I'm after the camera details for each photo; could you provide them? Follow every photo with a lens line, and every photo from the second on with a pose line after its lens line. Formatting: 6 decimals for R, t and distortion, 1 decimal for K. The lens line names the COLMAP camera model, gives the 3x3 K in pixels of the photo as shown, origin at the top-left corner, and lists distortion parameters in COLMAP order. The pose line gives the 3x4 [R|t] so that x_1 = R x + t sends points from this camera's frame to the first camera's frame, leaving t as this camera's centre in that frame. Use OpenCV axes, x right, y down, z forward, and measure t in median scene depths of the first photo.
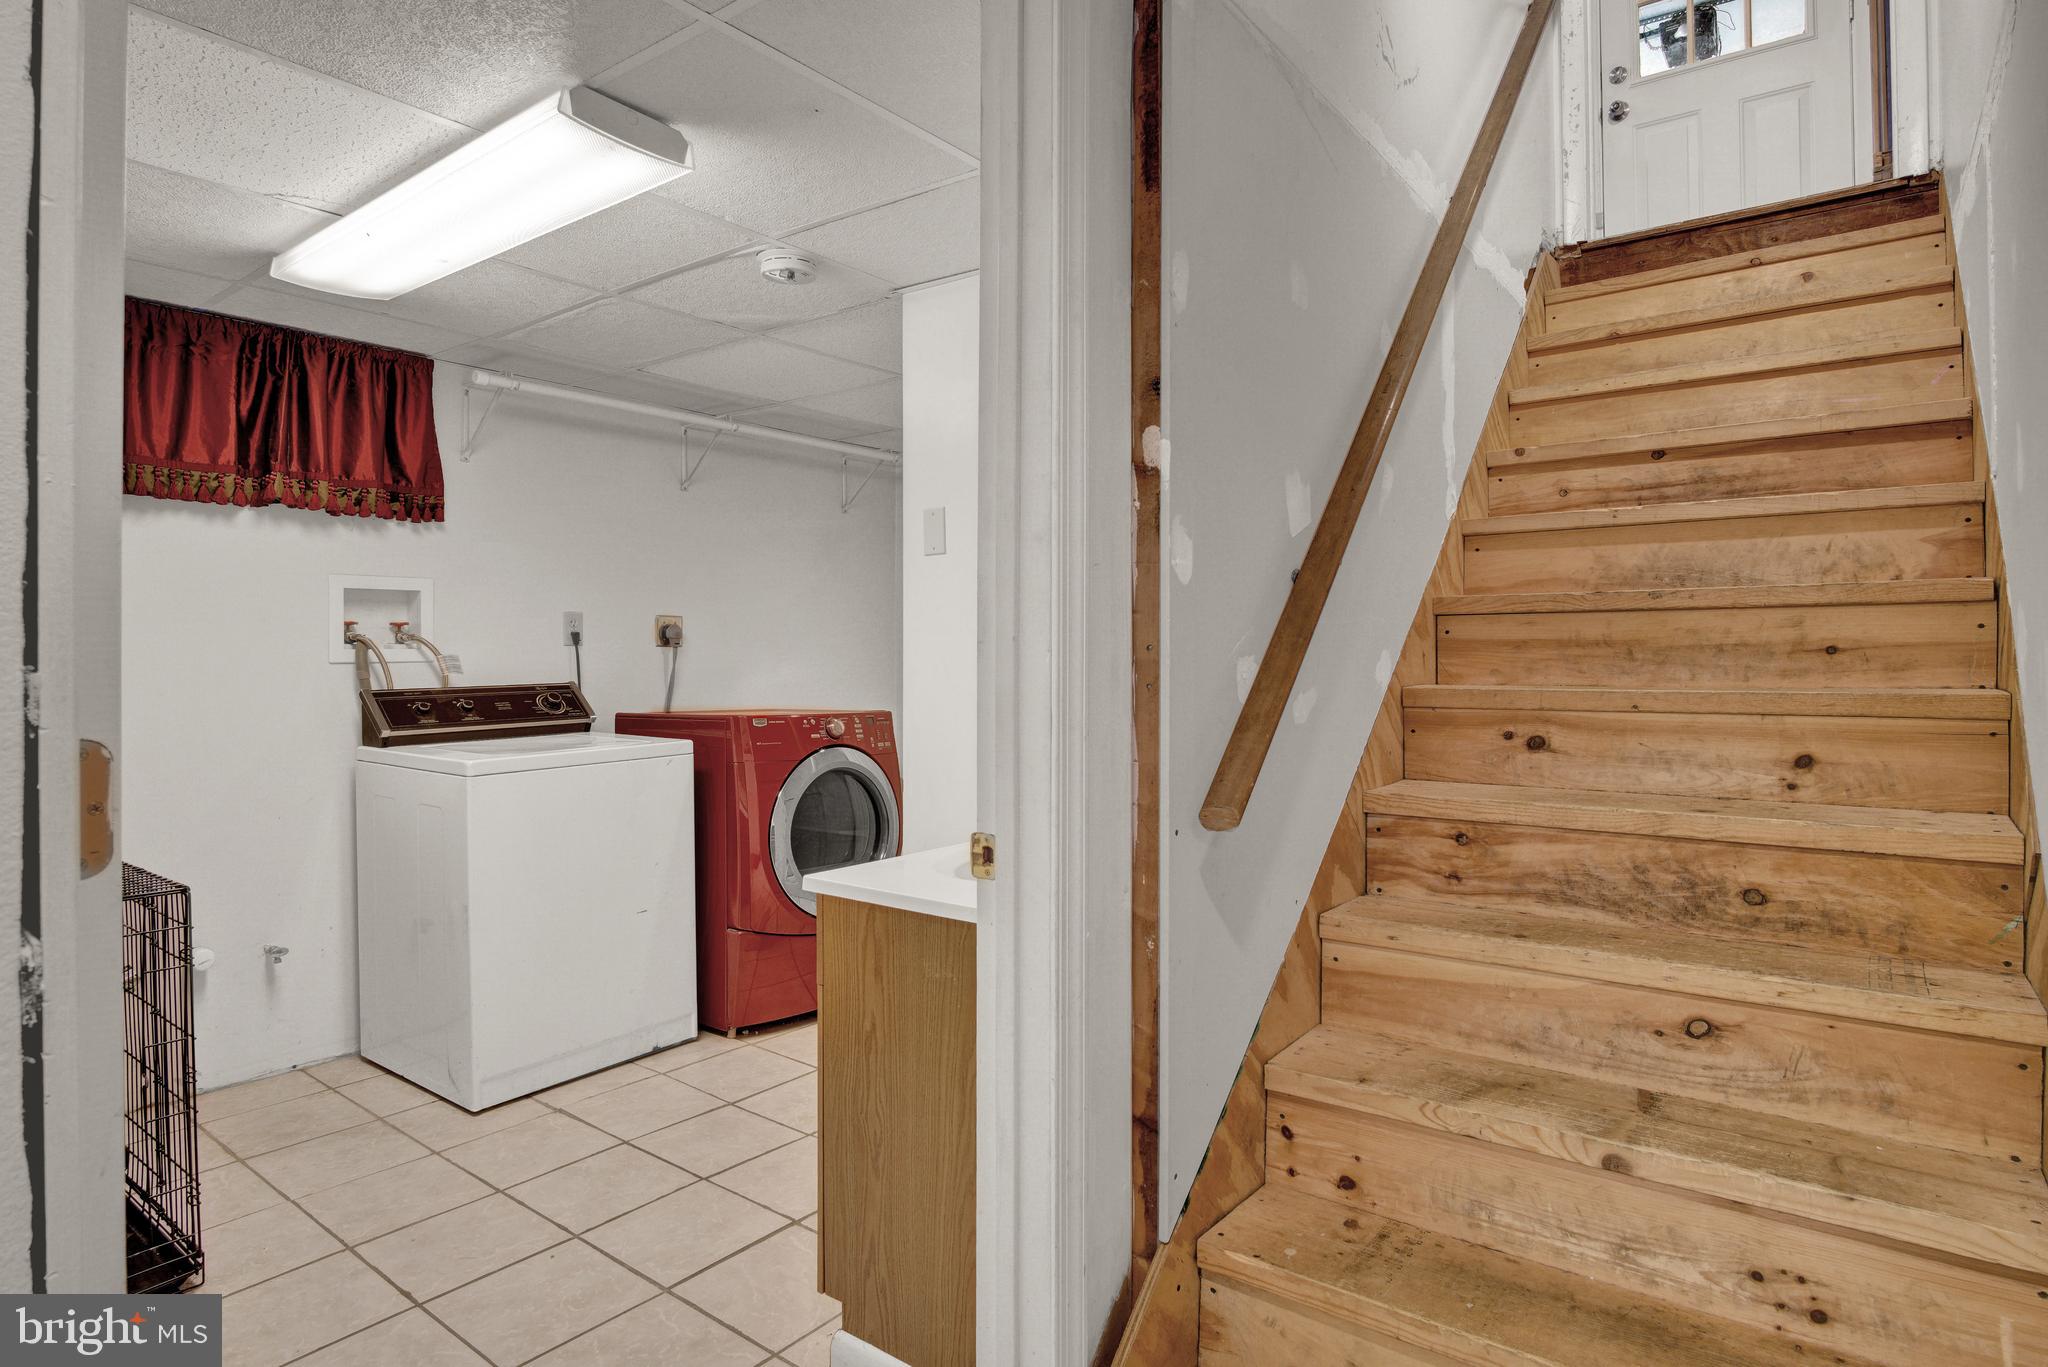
lens RADIAL K [[1091.0, 0, 1029.7], [0, 1091.0, 680.8], [0, 0, 1]] dist [-0.027263, 0.002429]
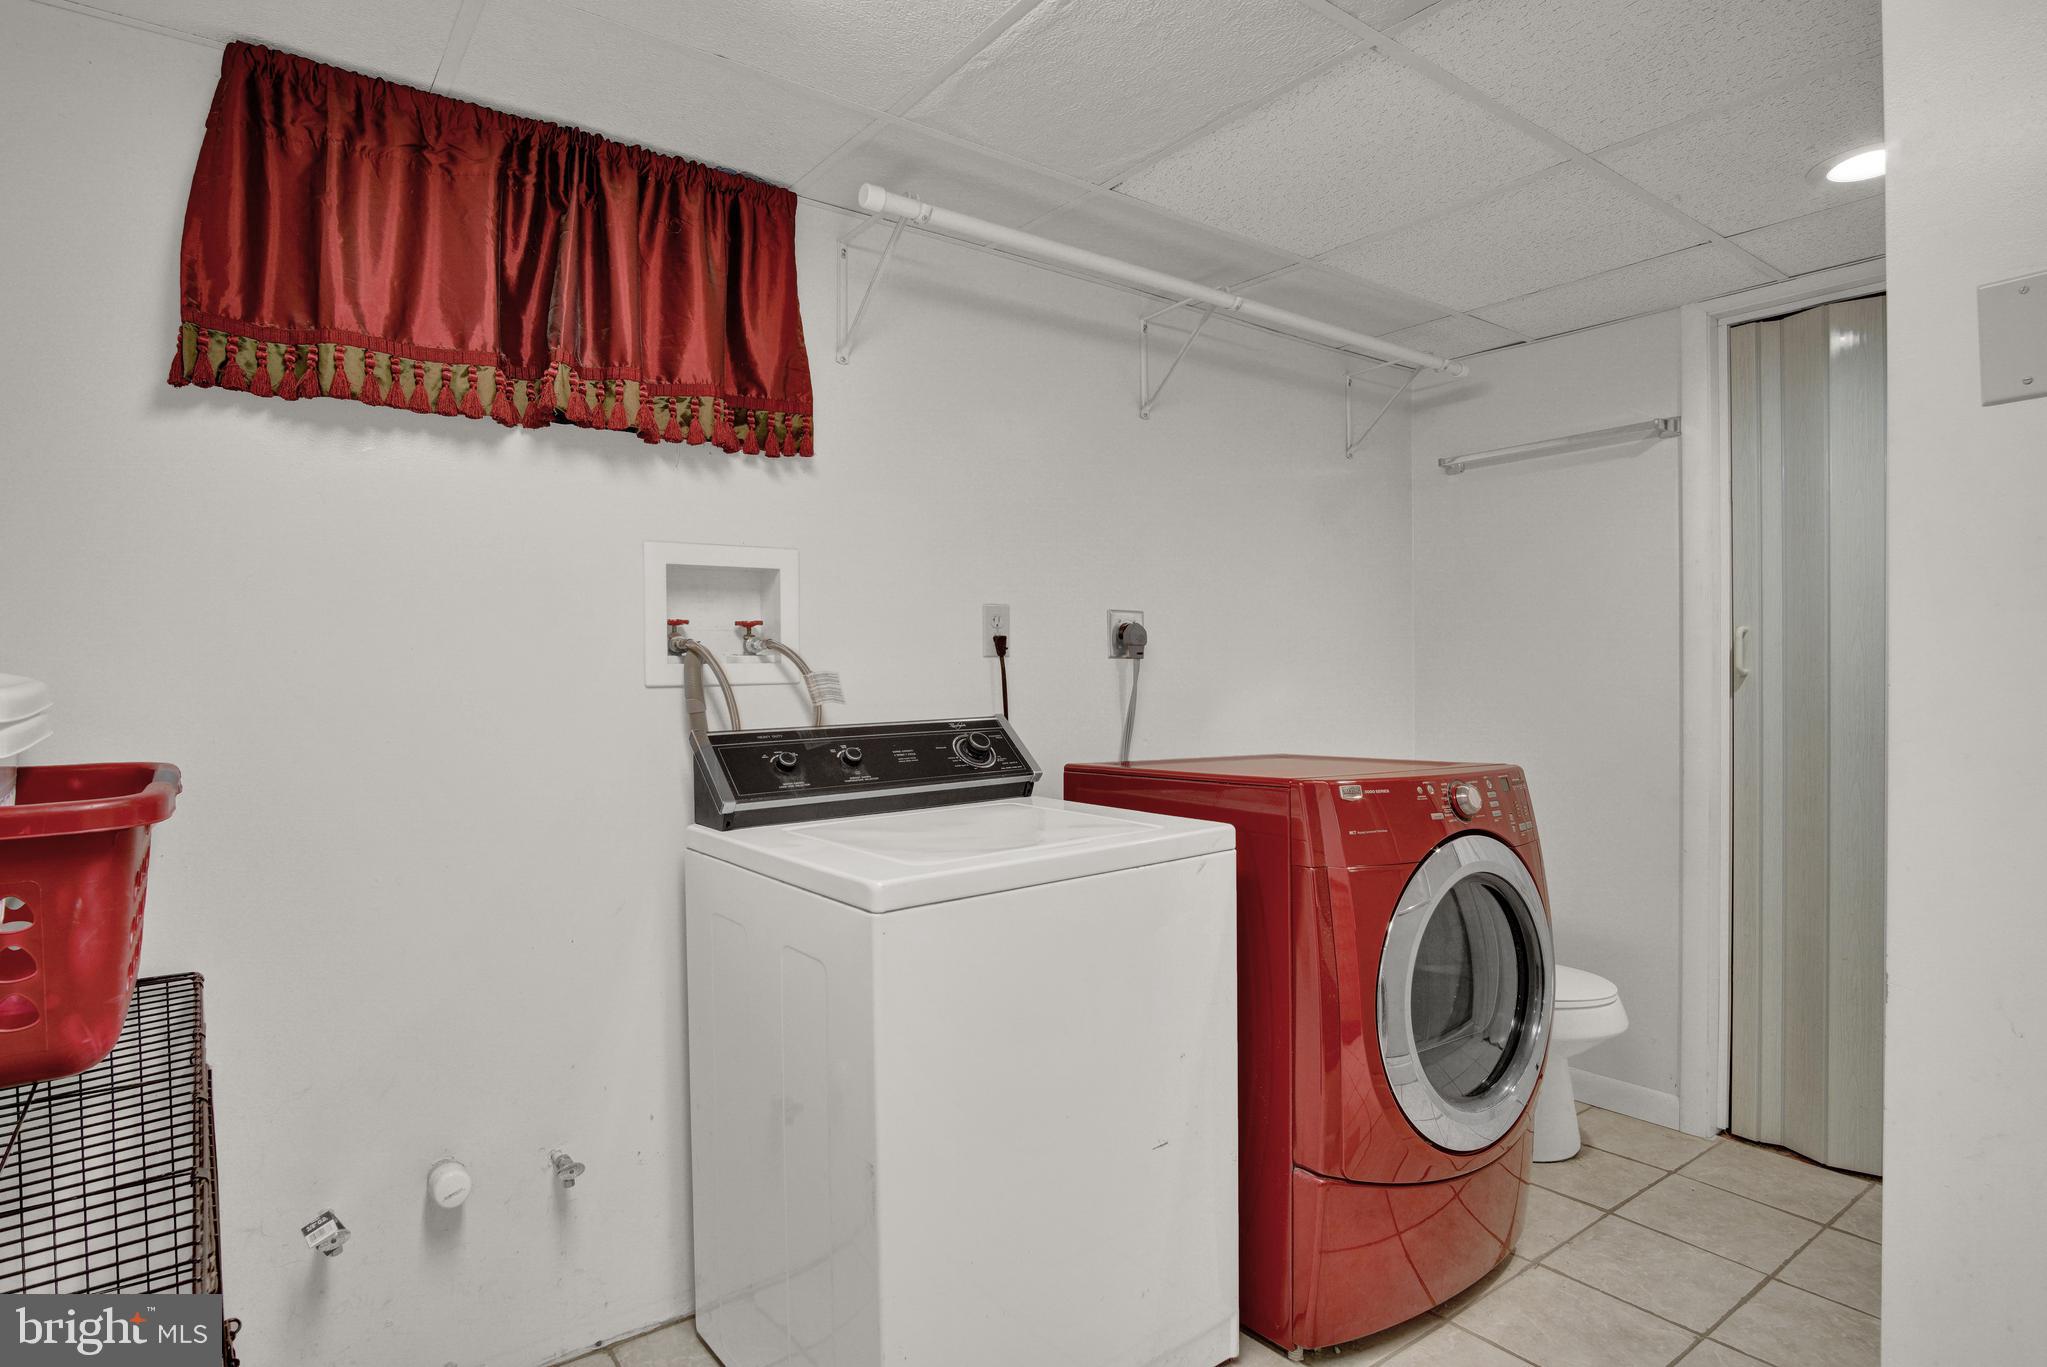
lens RADIAL K [[1044.0, 0, 1021.3], [0, 1044.0, 724.6], [0, 0, 1]] dist [-0.032956, -0.000126]
pose [[0.962182, 0.005359, -0.272353, -0.272611], [0.001269, 0.999708, 0.024152, -0.008631], [0.272403, -0.023584, 0.961894, 0.471429]]
